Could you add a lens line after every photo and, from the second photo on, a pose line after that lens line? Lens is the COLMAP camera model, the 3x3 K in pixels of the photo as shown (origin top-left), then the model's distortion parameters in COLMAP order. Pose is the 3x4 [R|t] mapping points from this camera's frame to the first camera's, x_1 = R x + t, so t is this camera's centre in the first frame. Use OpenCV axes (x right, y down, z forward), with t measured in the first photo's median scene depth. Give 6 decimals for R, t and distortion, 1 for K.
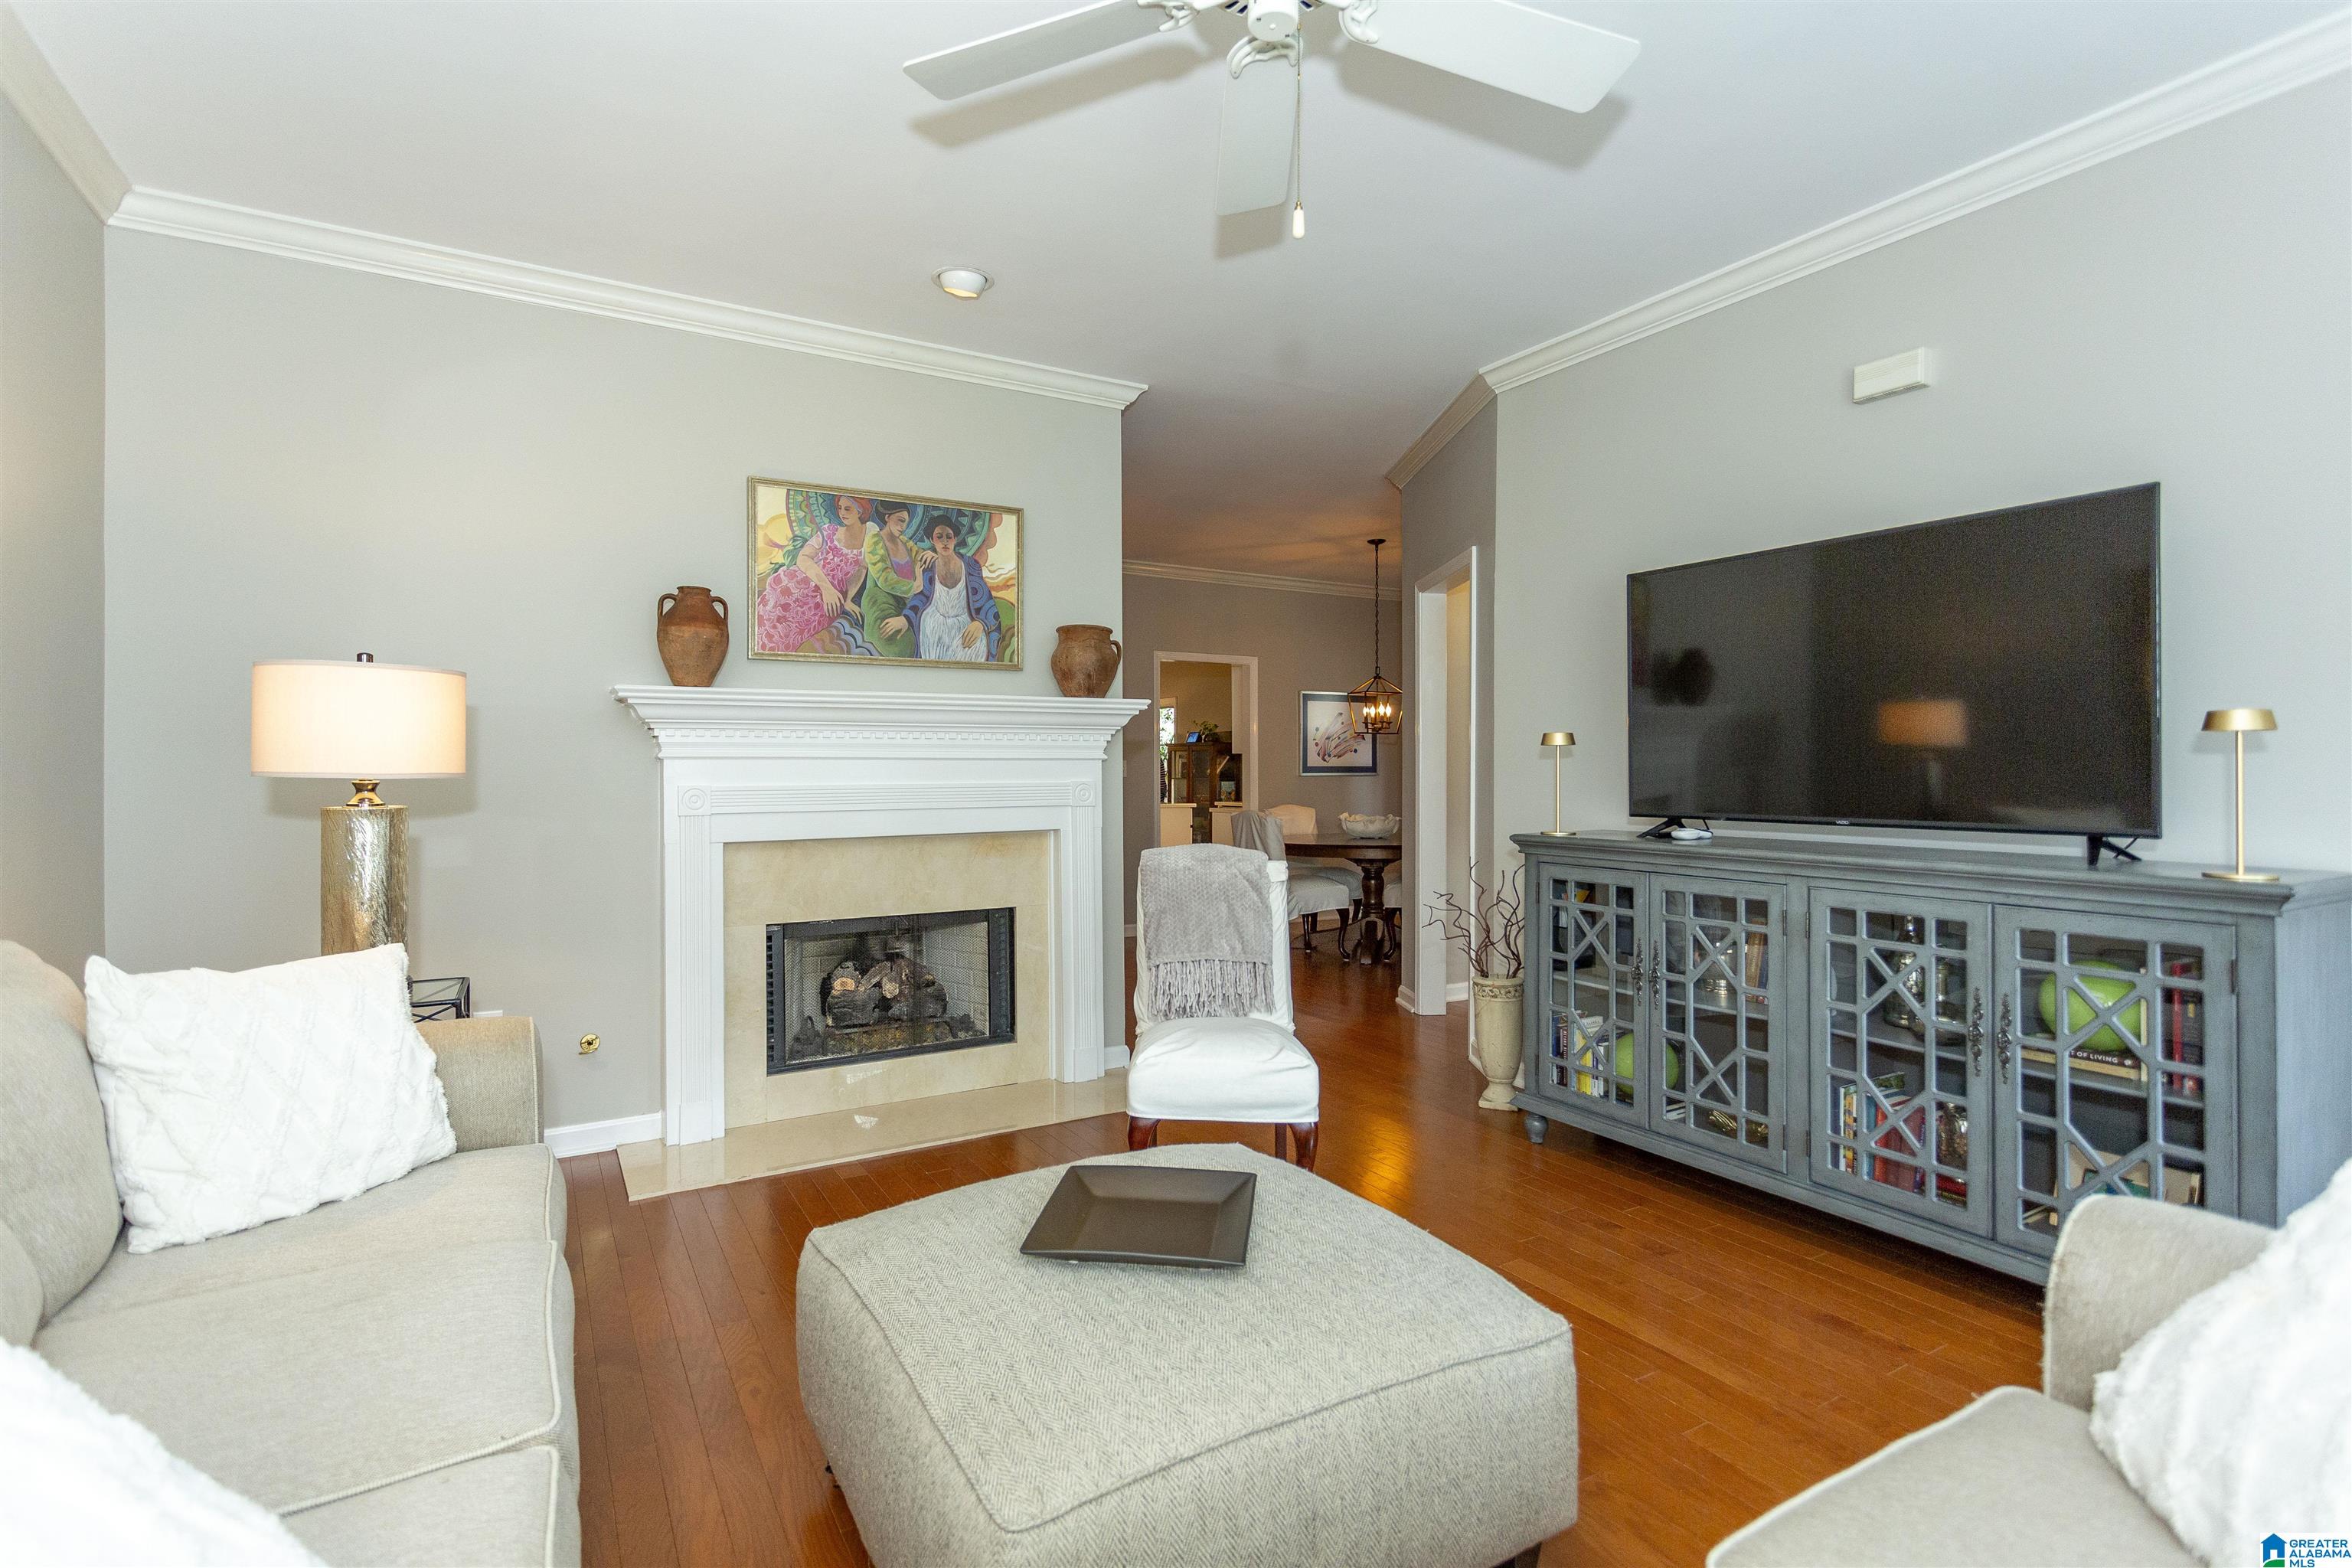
lens RADIAL K [[1121.1, 0, 1164.7], [0, 1121.1, 770.8], [0, 0, 1]] dist [0.010107, 0.000048]
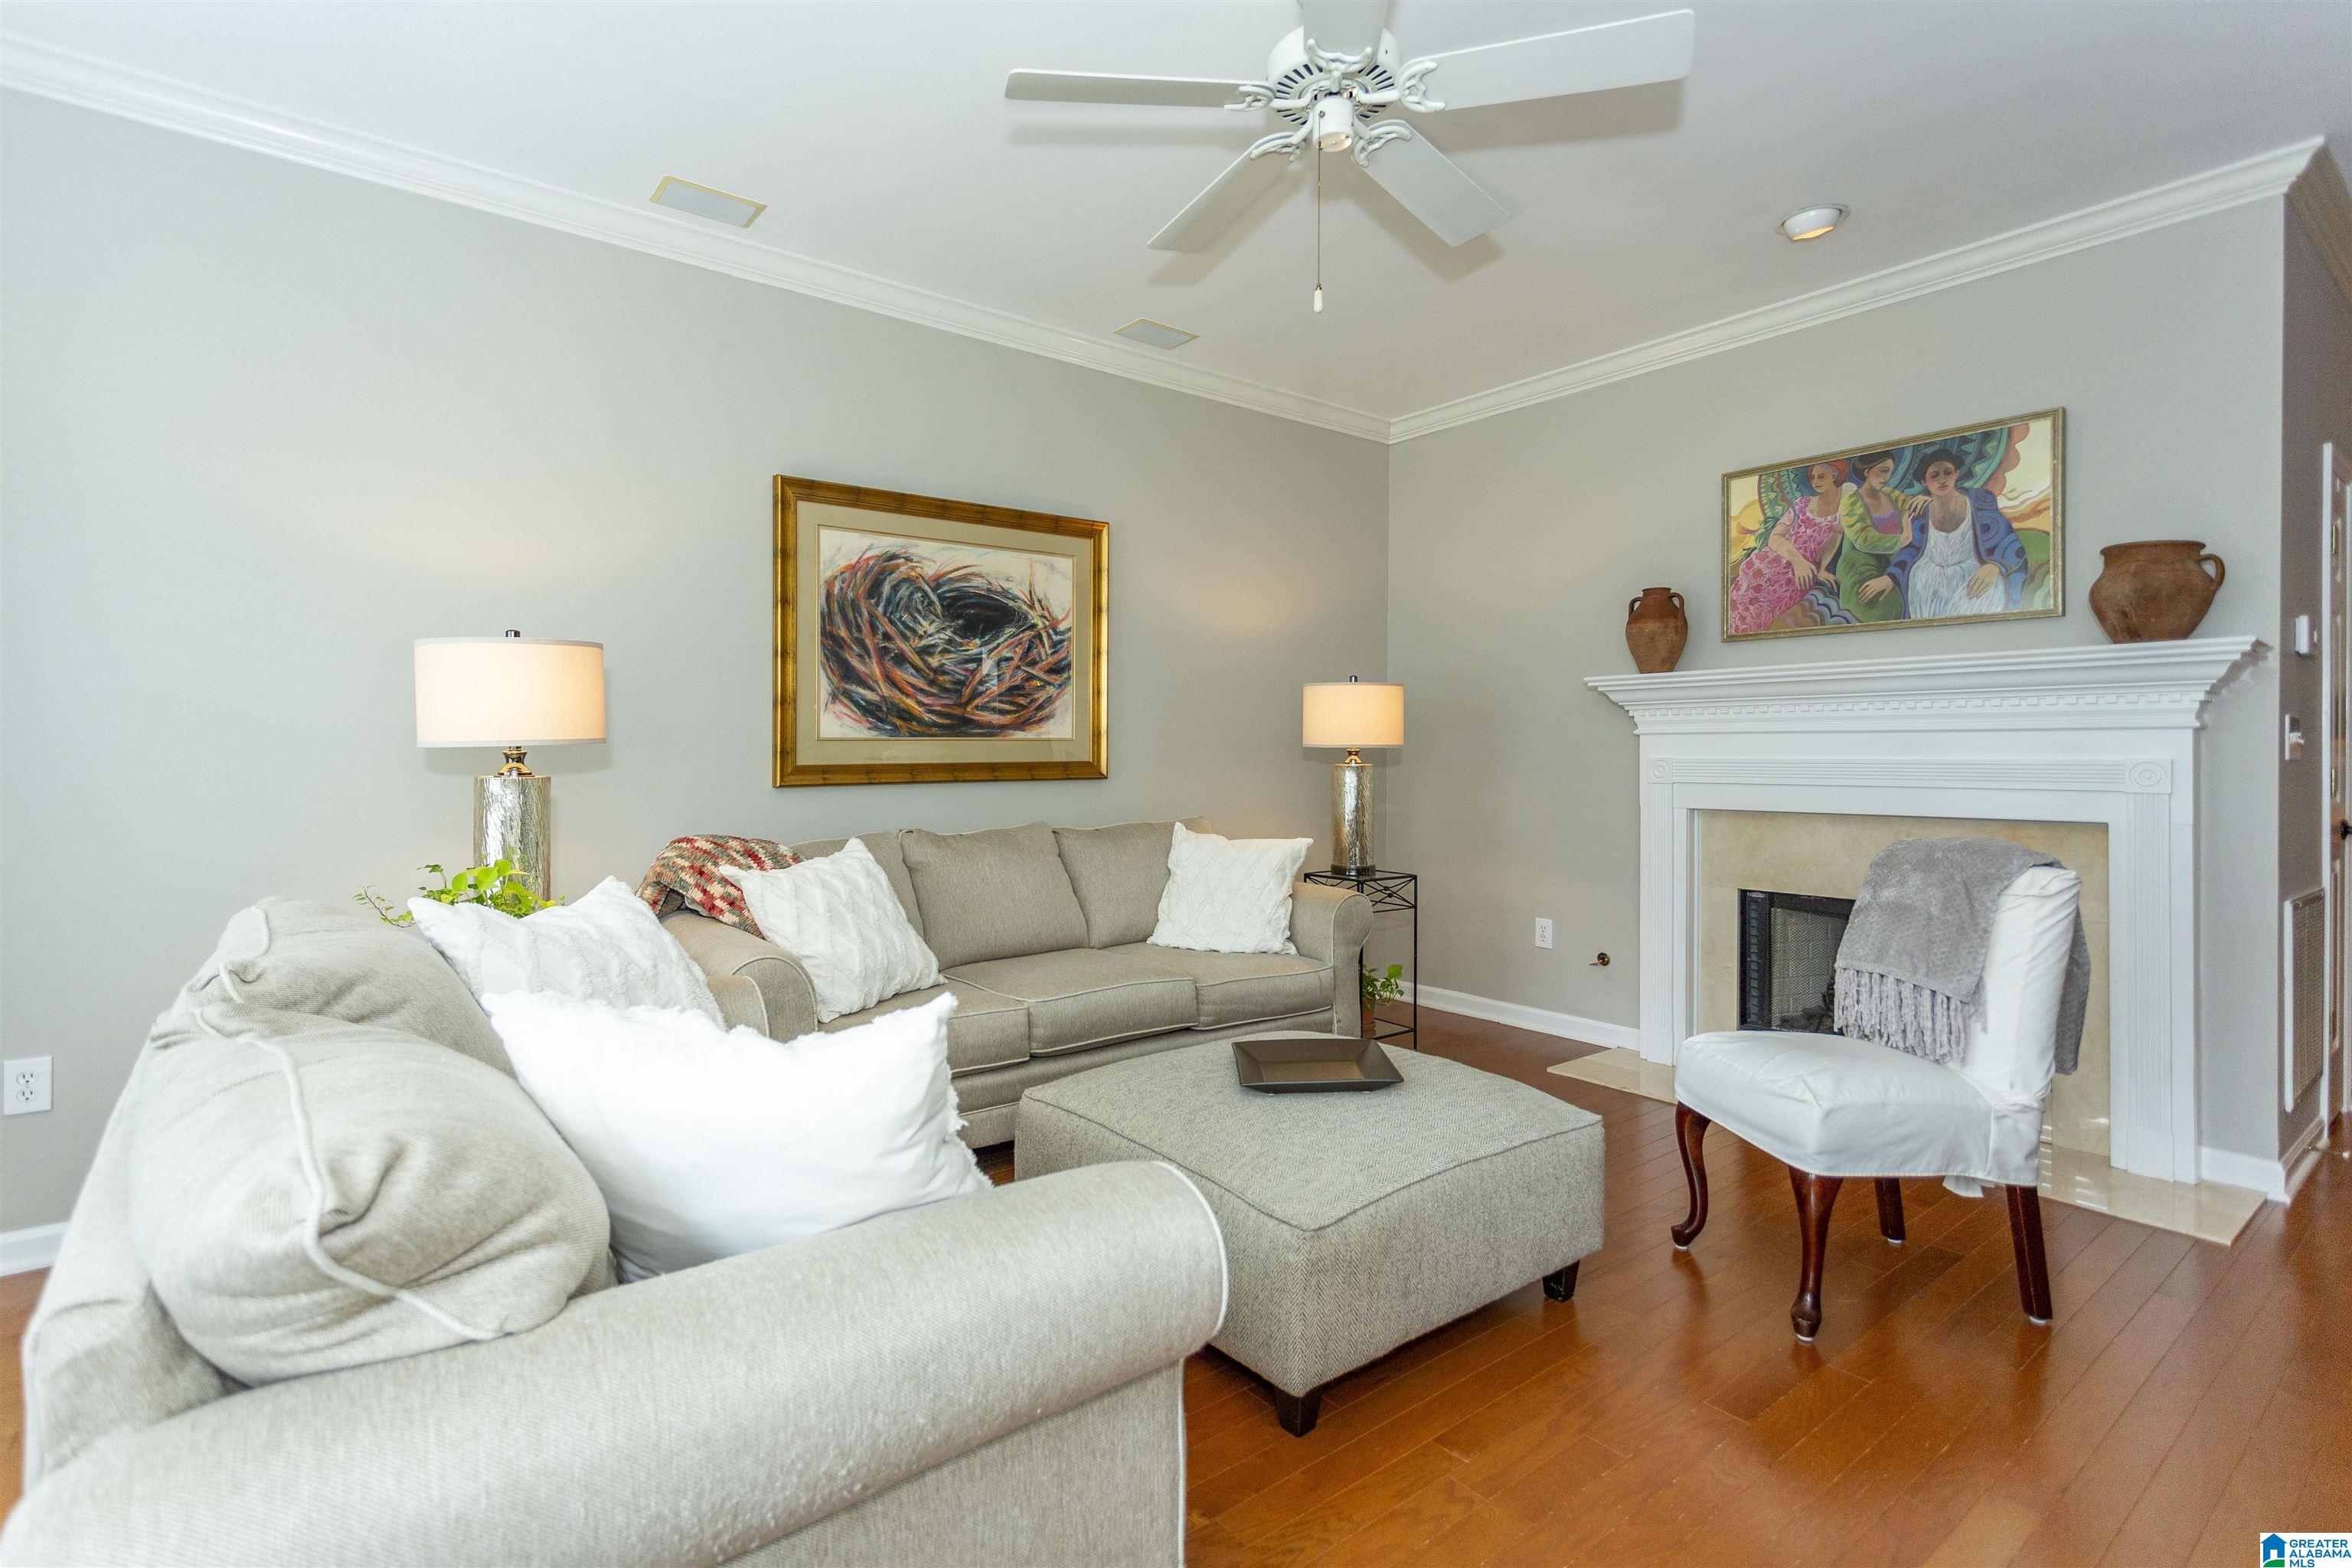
lens RADIAL K [[1121.1, 0, 1156.9], [0, 1121.1, 767.6], [0, 0, 1]] dist [0.010107, 0.000048]
pose [[0.138727, 0.014273, -0.990228, 0.606725], [-0.003467, 0.999897, 0.013926, 0.008209], [0.990325, 0.001502, 0.138763, 0.290762]]
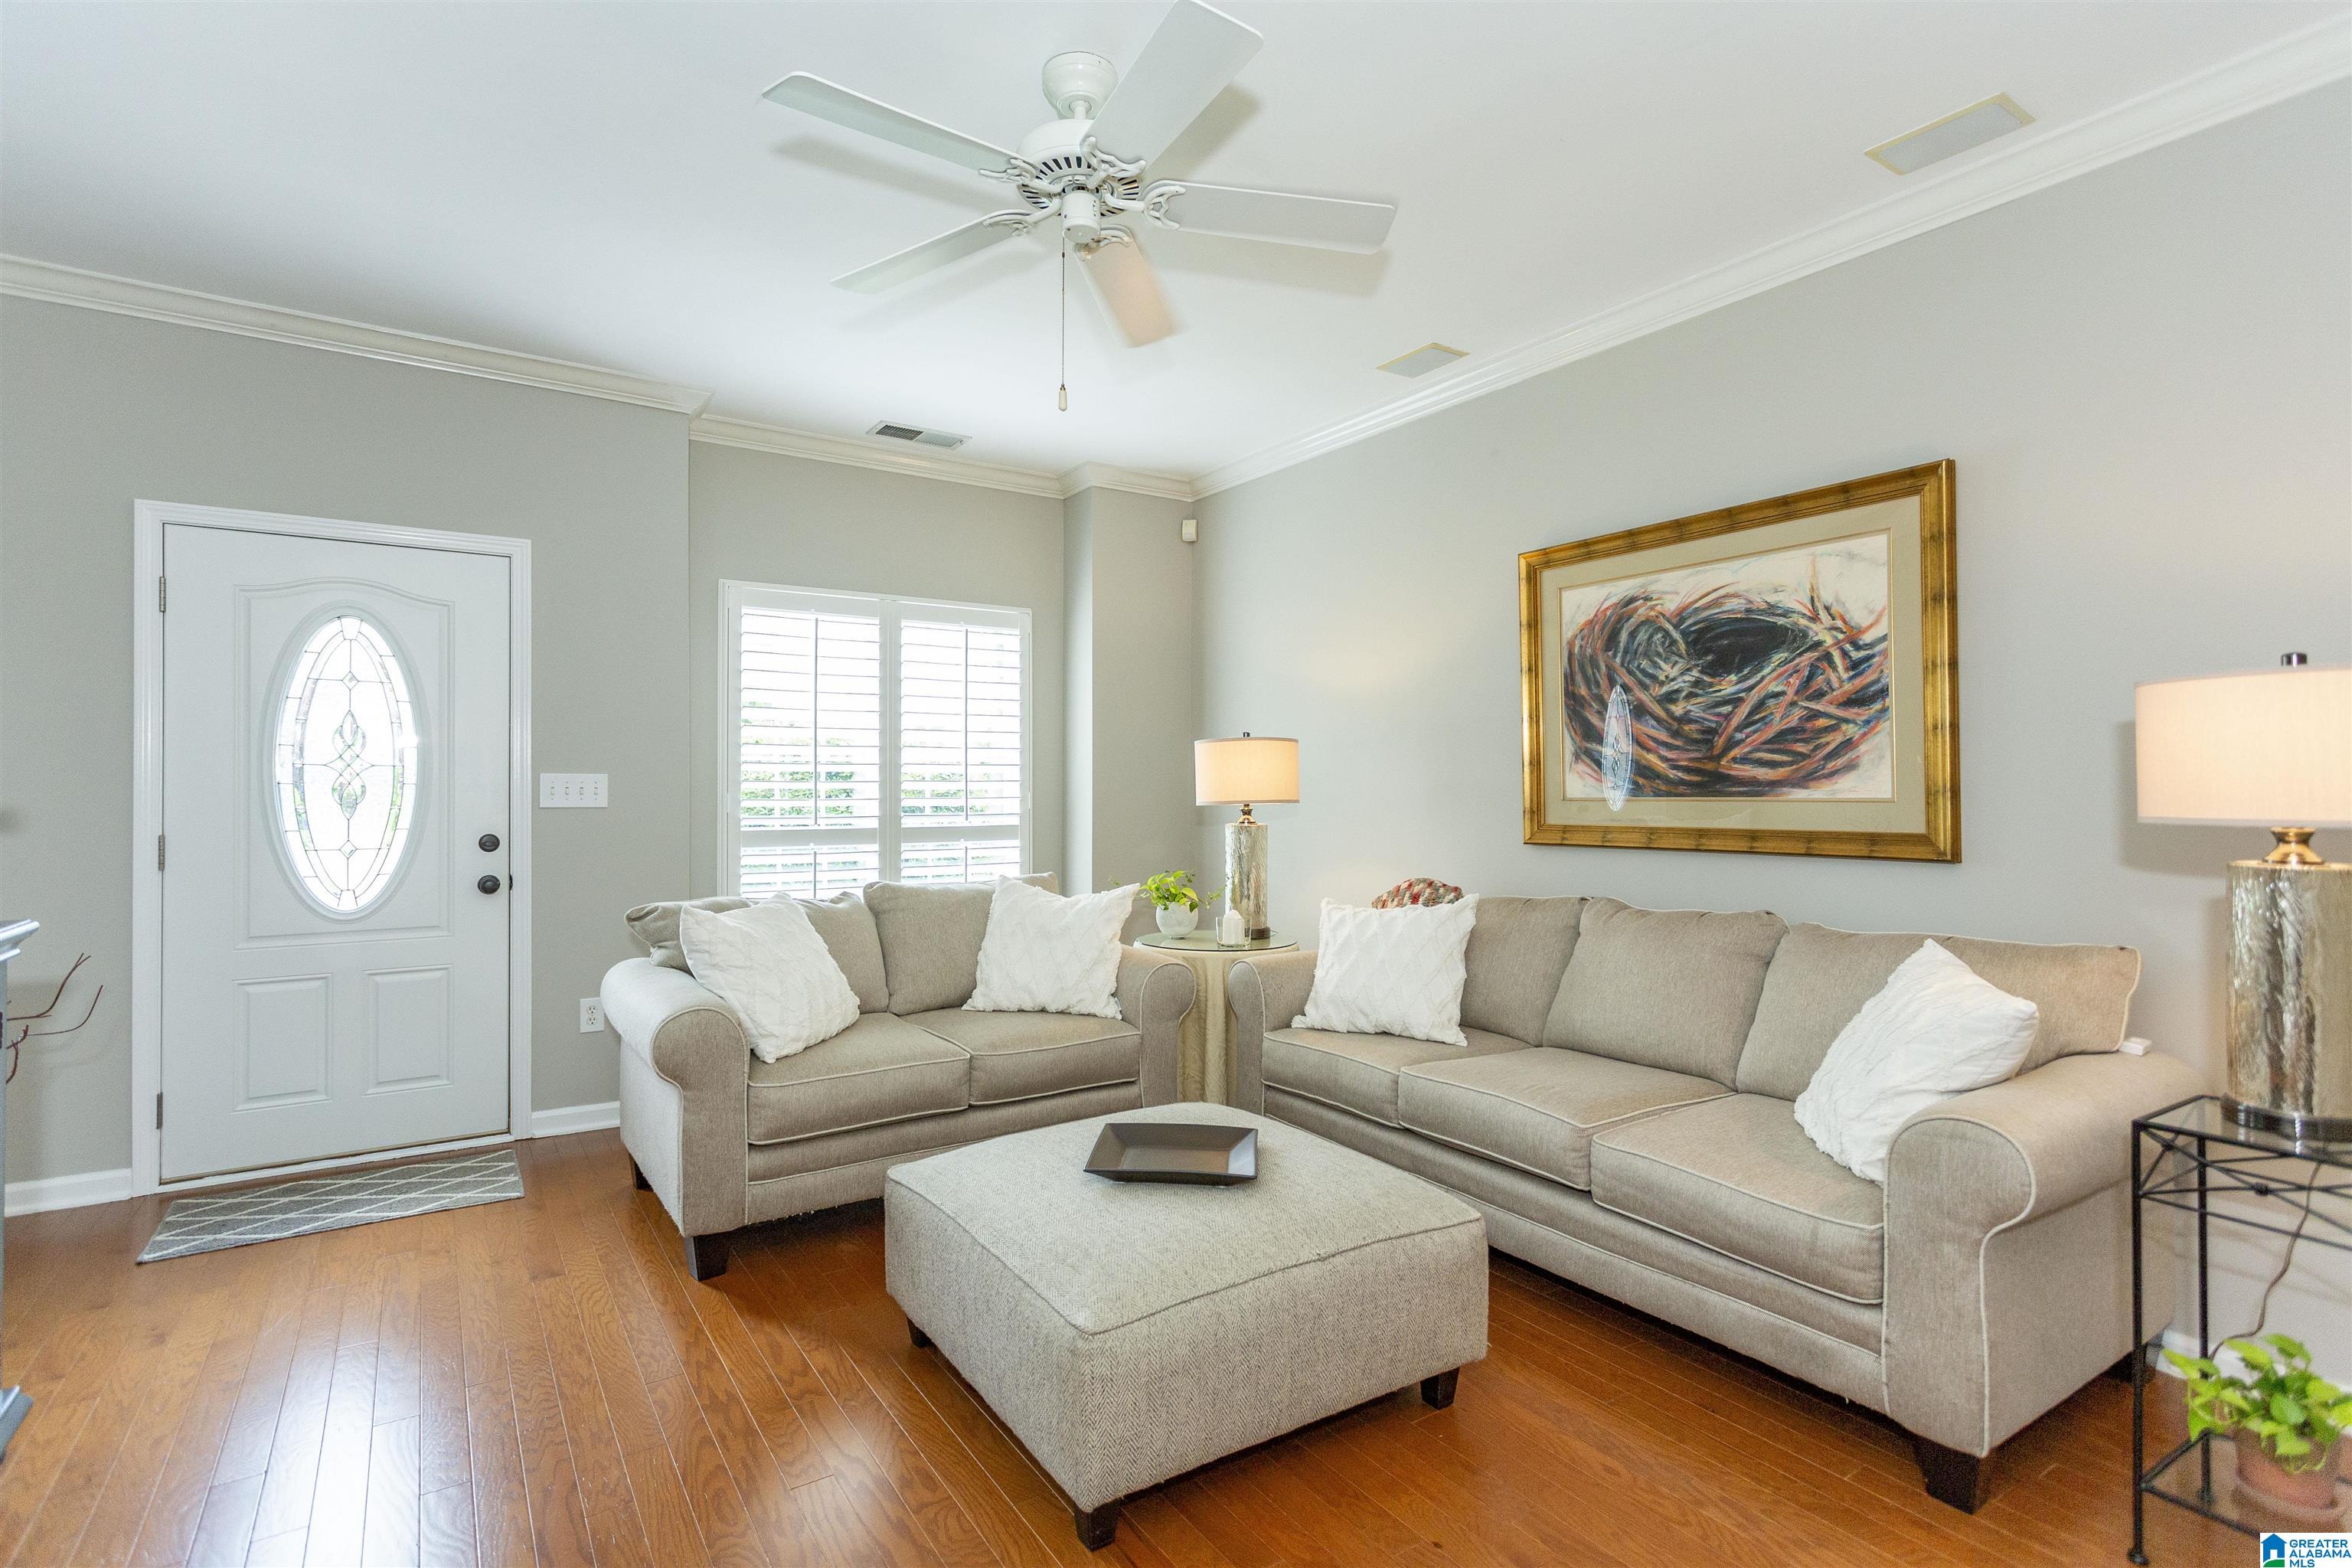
lens RADIAL K [[1121.1, 0, 1173.7], [0, 1121.1, 790.1], [0, 0, 1]] dist [0.010107, 0.000048]
pose [[-0.997046, -0.006705, -0.076511, 0.040991], [-0.006736, 0.999977, 0.000149, -0.007178], [0.076508, 0.000664, -0.997069, 1.057501]]
